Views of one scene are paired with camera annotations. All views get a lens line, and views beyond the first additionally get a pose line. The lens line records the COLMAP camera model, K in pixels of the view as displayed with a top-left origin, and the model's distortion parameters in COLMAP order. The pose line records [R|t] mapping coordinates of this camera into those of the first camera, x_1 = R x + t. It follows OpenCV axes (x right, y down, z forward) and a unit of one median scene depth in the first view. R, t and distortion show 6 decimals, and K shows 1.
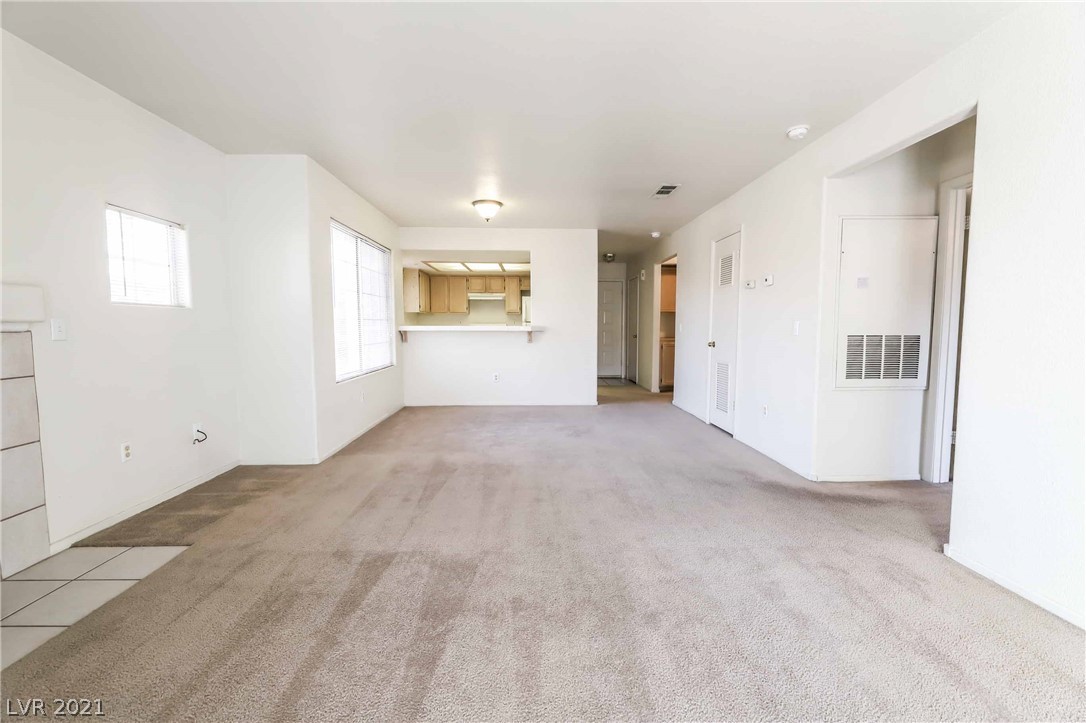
lens RADIAL K [[445.4, 0, 537.7], [0, 445.4, 357.2], [0, 0, 1]] dist [-0.001993, -0.000254]
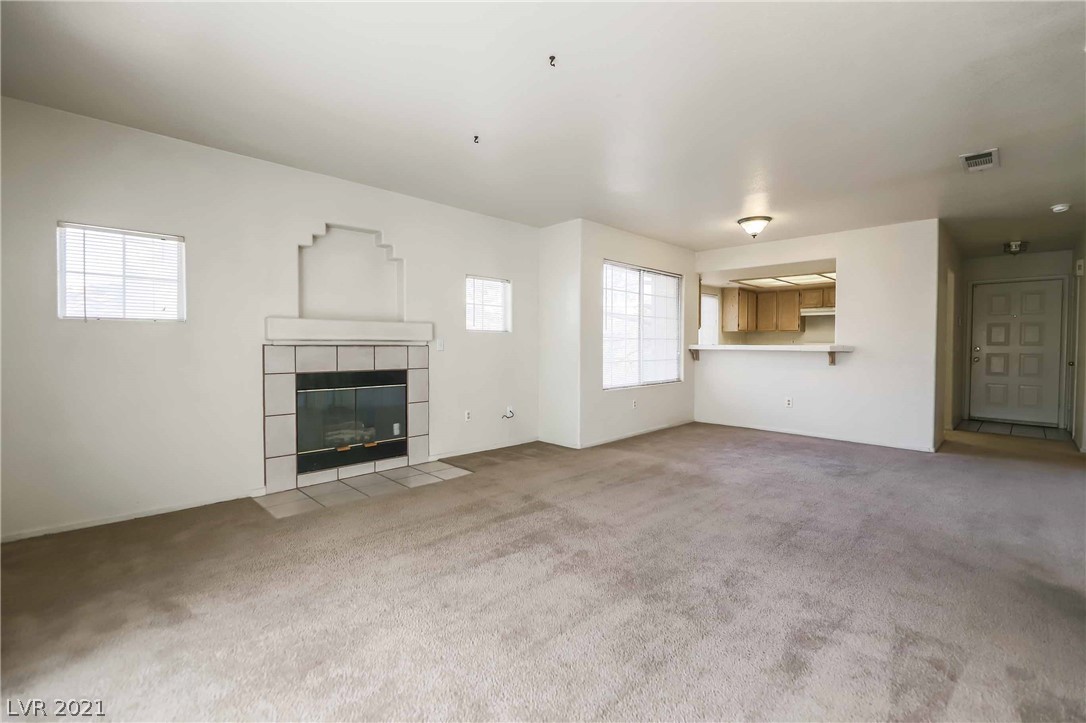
lens RADIAL K [[464.5, 0, 539.1], [0, 464.5, 355.4], [0, 0, 1]] dist [0.001307, -0.000054]
pose [[0.680481, 0.021748, -0.732443, 0.444103], [-0.057330, 0.998076, -0.023629, 0.003502], [0.730519, 0.058070, 0.680419, -0.033274]]
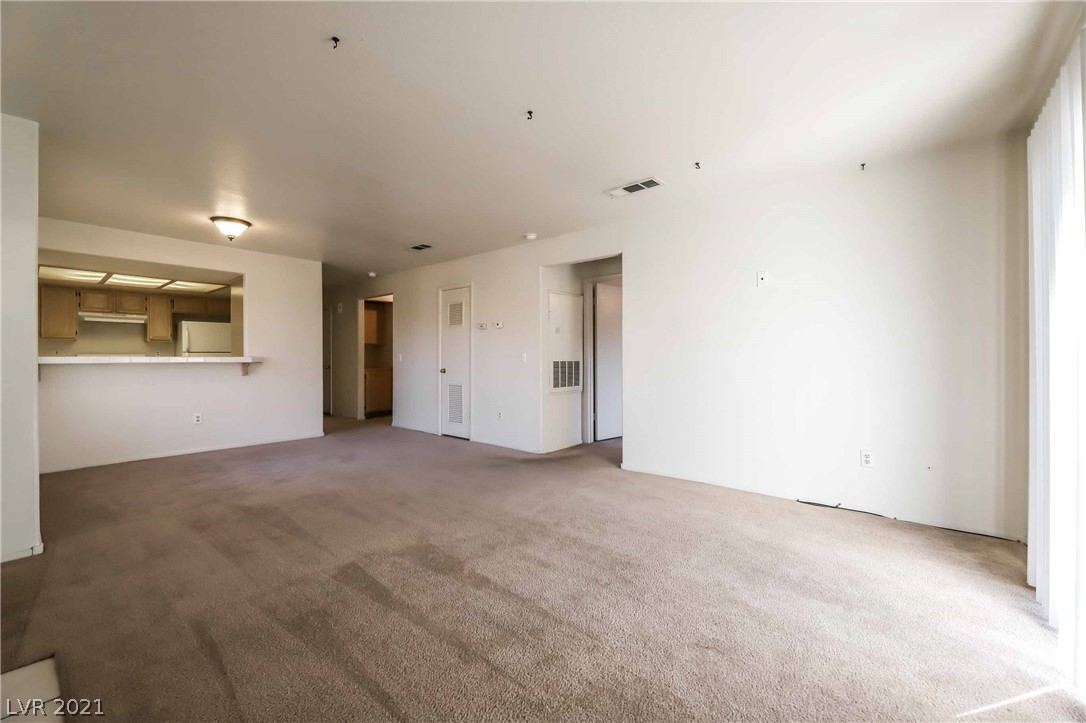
lens RADIAL K [[450.8, 0, 539.3], [0, 450.8, 356.8], [0, 0, 1]] dist [-0.001424, -0.000331]
pose [[0.666280, -0.001166, 0.745701, -0.524341], [0.054945, 0.997357, -0.047534, 0.009490], [-0.743675, 0.072643, 0.664583, -0.071989]]
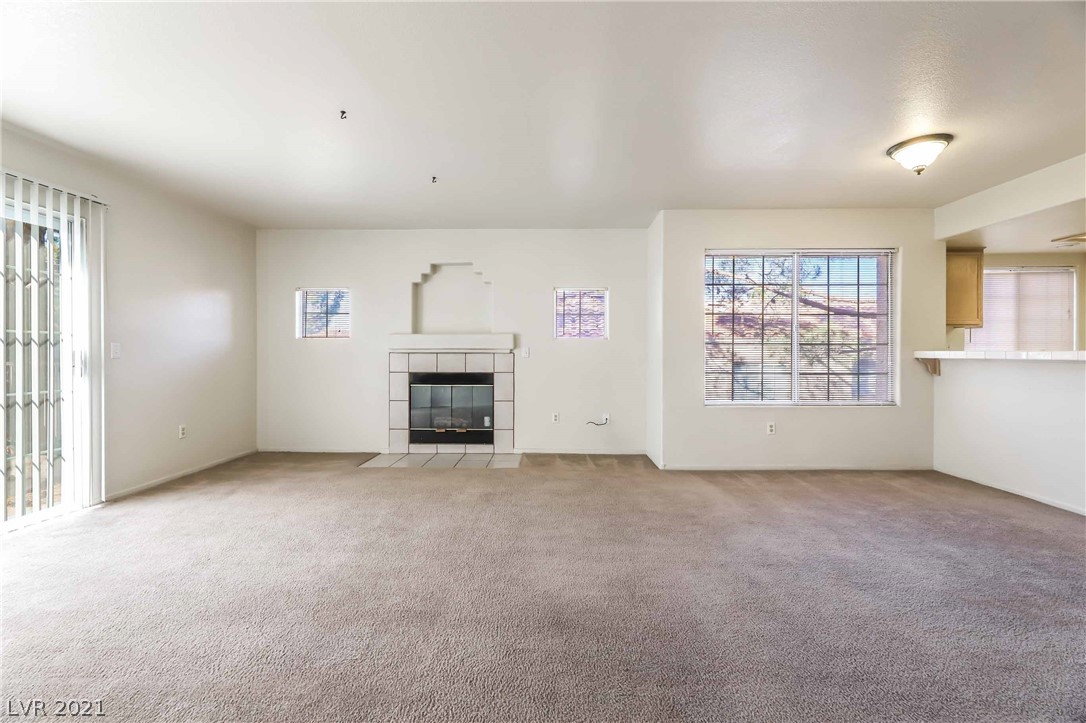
lens RADIAL K [[429.4, 0, 543.5], [0, 429.4, 354.1], [0, 0, 1]] dist [-0.000439, -0.000063]
pose [[-0.042191, 0.002725, -0.999106, 0.668344], [-0.072237, 0.997371, 0.005771, -0.047008], [0.996495, 0.072416, -0.041884, 0.757656]]
